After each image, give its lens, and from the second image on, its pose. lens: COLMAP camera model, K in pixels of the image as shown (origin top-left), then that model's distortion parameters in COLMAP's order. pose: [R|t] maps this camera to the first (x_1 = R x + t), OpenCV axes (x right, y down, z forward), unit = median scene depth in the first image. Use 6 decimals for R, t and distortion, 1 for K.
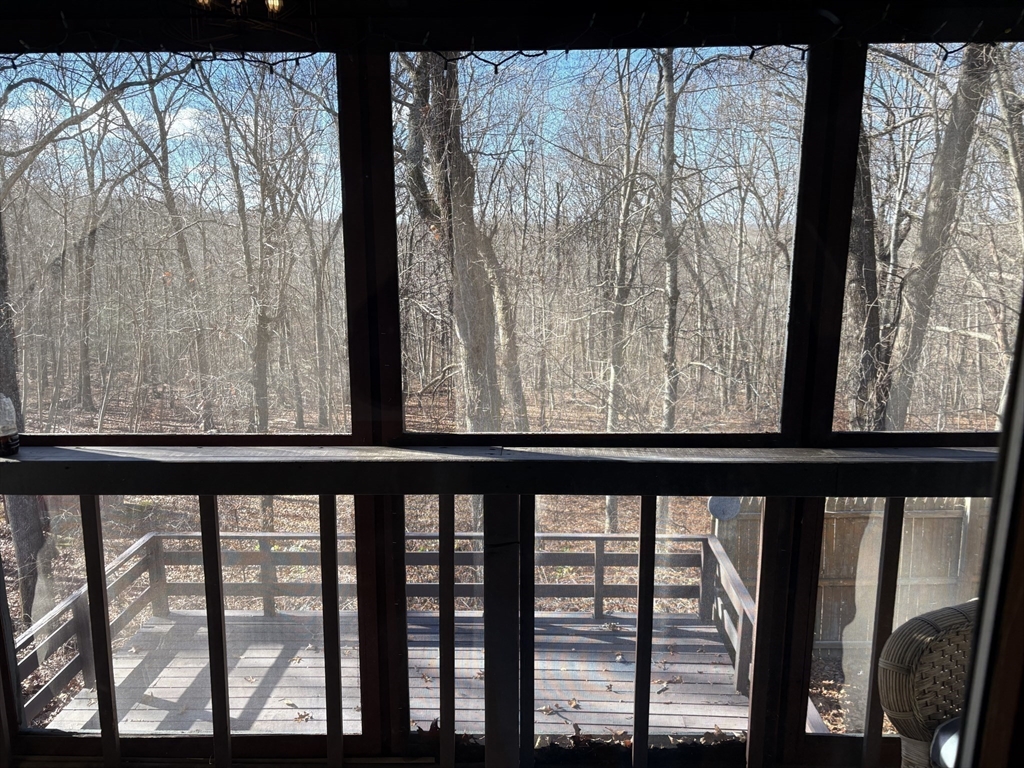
lens RADIAL K [[774.1, 0, 521.1], [0, 774.1, 386.6], [0, 0, 1]] dist [0.033670, -0.023962]
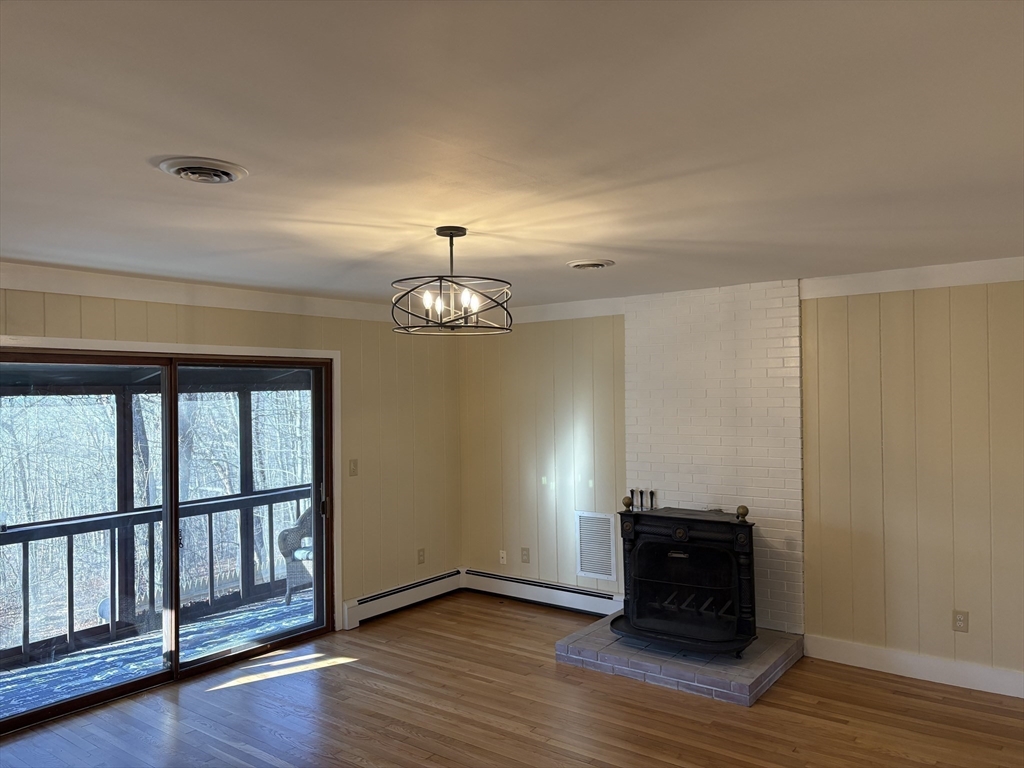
lens RADIAL K [[774.1, 0, 512.7], [0, 774.1, 378.1], [0, 0, 1]] dist [0.033670, -0.023962]
pose [[0.601983, 0.001652, 0.798507, -0.233889], [0.180299, 0.973892, -0.137940, 0.035737], [-0.777887, 0.227008, 0.585968, -0.292440]]
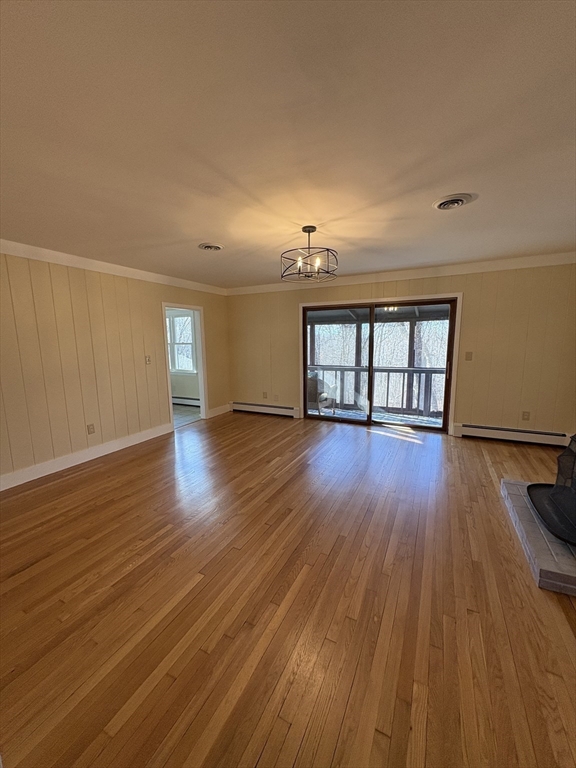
lens RADIAL K [[305.3, 0, 290.3], [0, 305.3, 383.7], [0, 0, 1]] dist [0.002248, -0.000151]
pose [[0.897704, 0.047037, -0.438081, 0.012457], [-0.073964, 0.996263, -0.044596, 0.063182], [0.434346, 0.072437, 0.897829, -0.321365]]
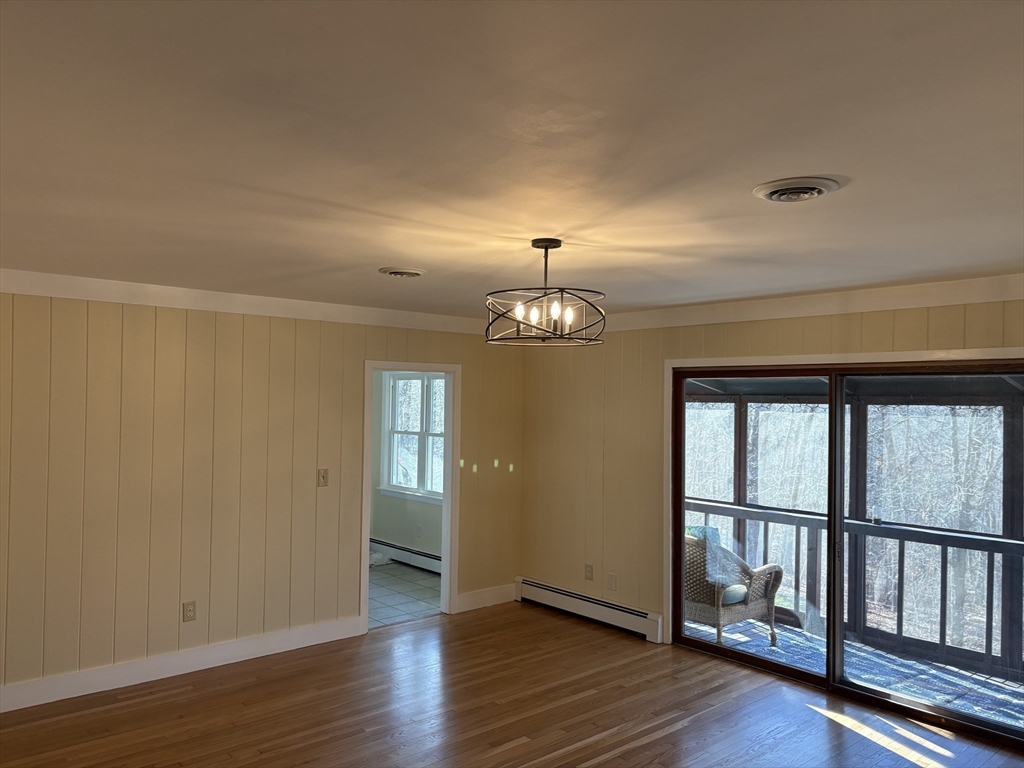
lens RADIAL K [[774.1, 0, 521.0], [0, 774.1, 387.4], [0, 0, 1]] dist [0.033670, -0.023962]
pose [[0.668072, -0.006484, -0.744068, 0.097696], [-0.164798, 0.973840, -0.156452, 0.036981], [0.725618, 0.227142, 0.649527, -0.297252]]
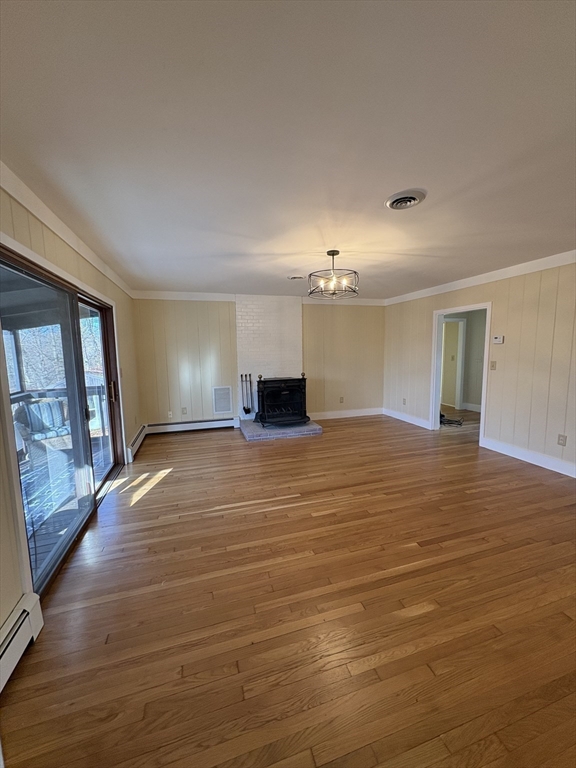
lens RADIAL K [[305.3, 0, 288.8], [0, 305.3, 382.2], [0, 0, 1]] dist [0.002248, -0.000151]
pose [[-0.301954, -0.103909, 0.947643, -0.266089], [0.210812, 0.962155, 0.172673, 0.003477], [-0.929722, 0.251913, -0.268621, -0.047055]]
